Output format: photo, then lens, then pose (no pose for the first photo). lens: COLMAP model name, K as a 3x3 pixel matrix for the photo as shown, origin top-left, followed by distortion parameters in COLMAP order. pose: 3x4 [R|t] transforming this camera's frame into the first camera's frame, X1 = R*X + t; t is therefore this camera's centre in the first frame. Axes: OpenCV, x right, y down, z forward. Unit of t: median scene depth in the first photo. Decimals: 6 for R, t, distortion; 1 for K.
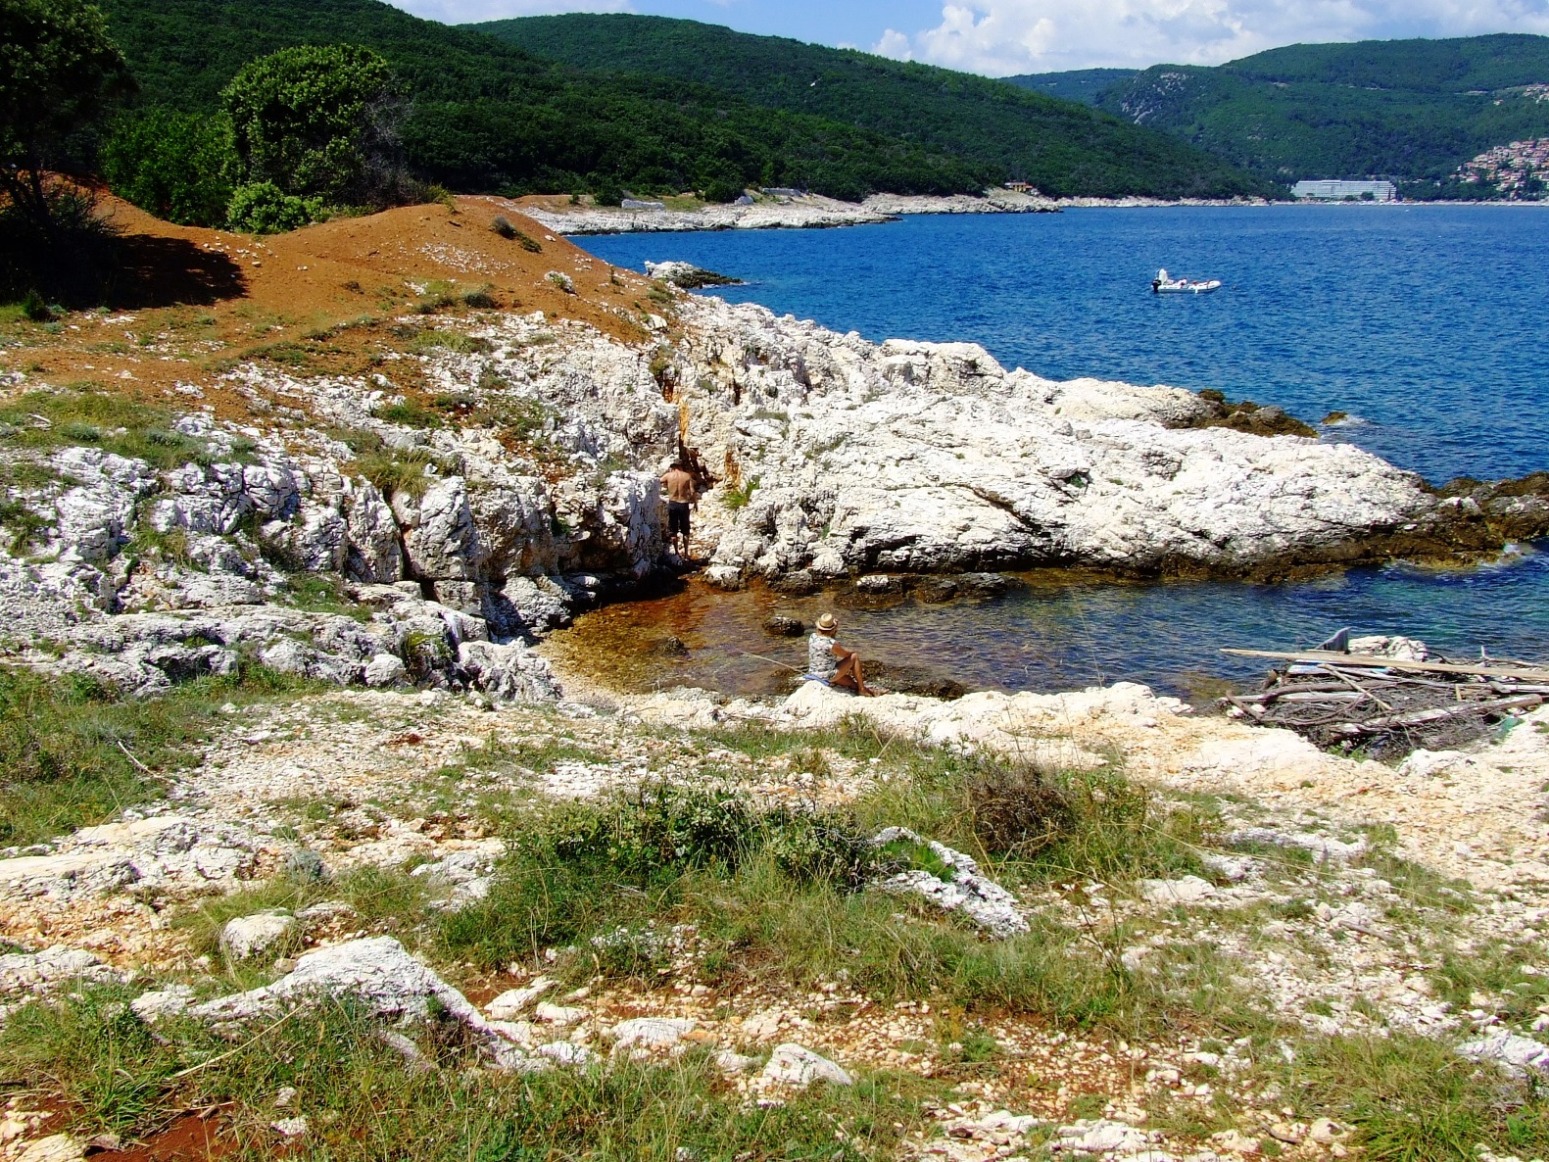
lens RADIAL K [[1684.8, 0, 775.7], [0, 1684.8, 581.4], [0, 0, 1]] dist [-0.087310, 0.000000]
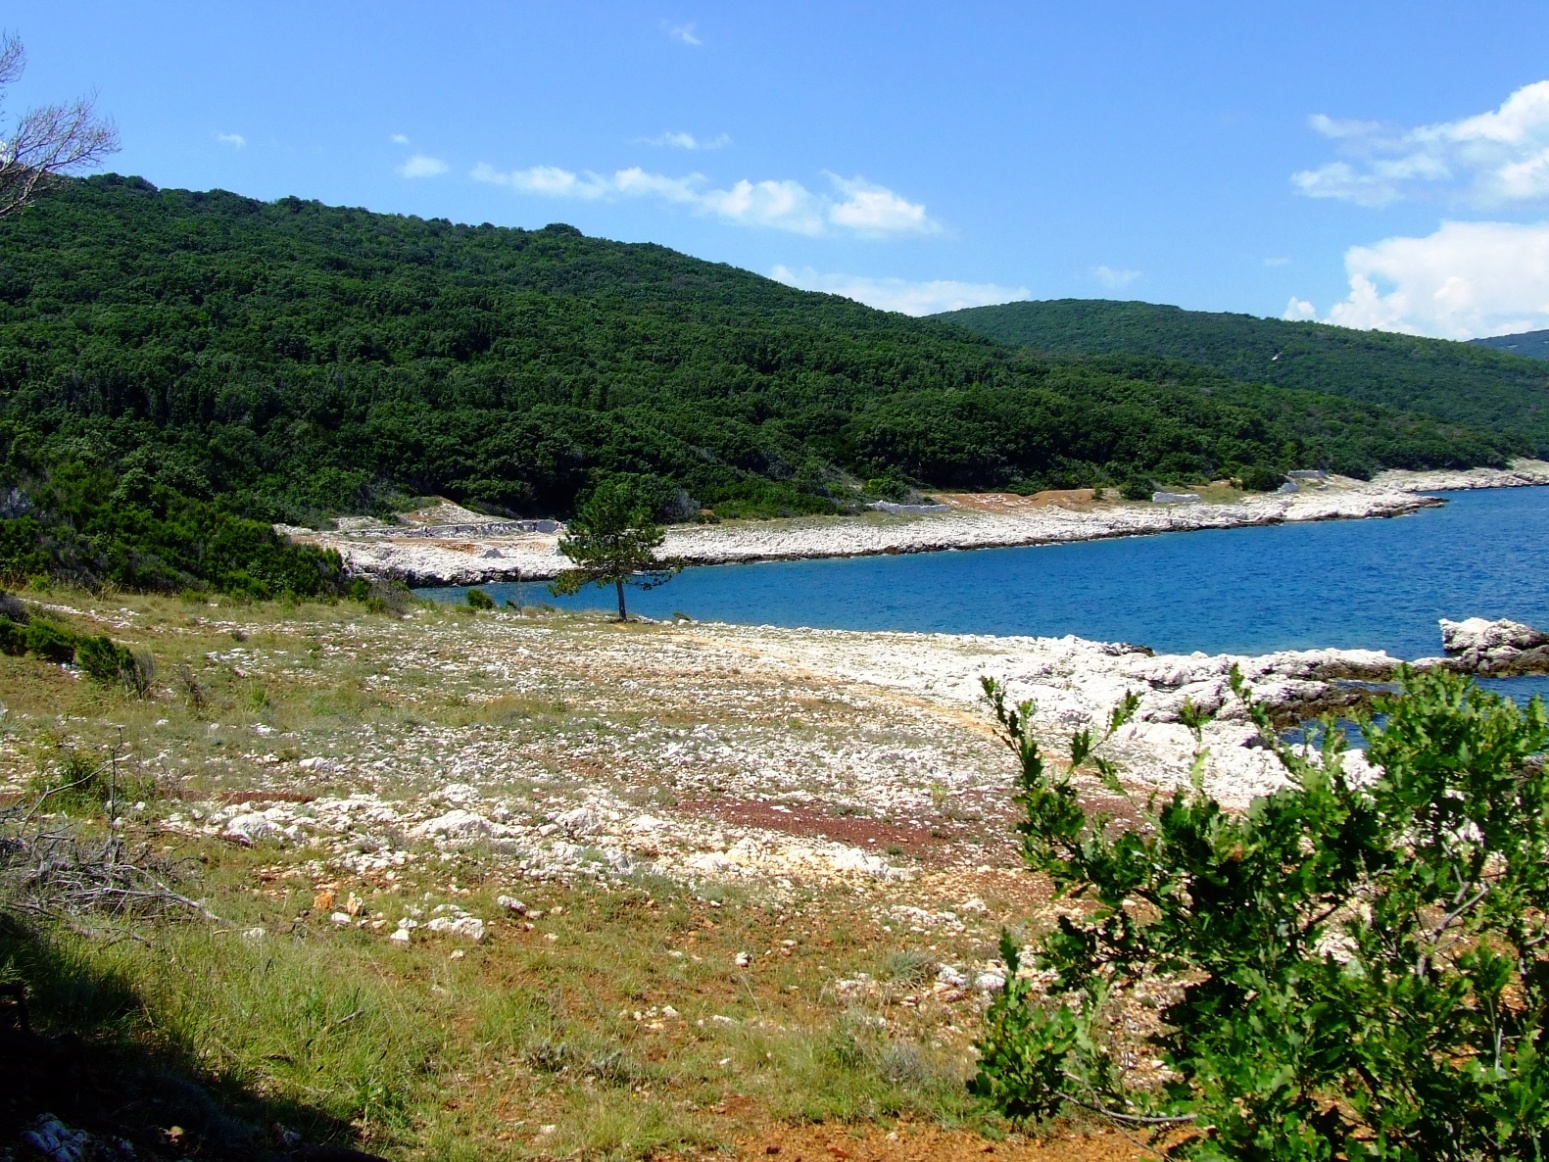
lens RADIAL K [[1684.8, 0, 773.8], [0, 1684.8, 581.4], [0, 0, 1]] dist [-0.087310, 0.000000]
pose [[0.967016, -0.024307, -0.253554, -0.052921], [-0.017983, 0.986438, -0.163147, -0.034346], [0.254081, 0.162325, 0.953464, 0.123037]]
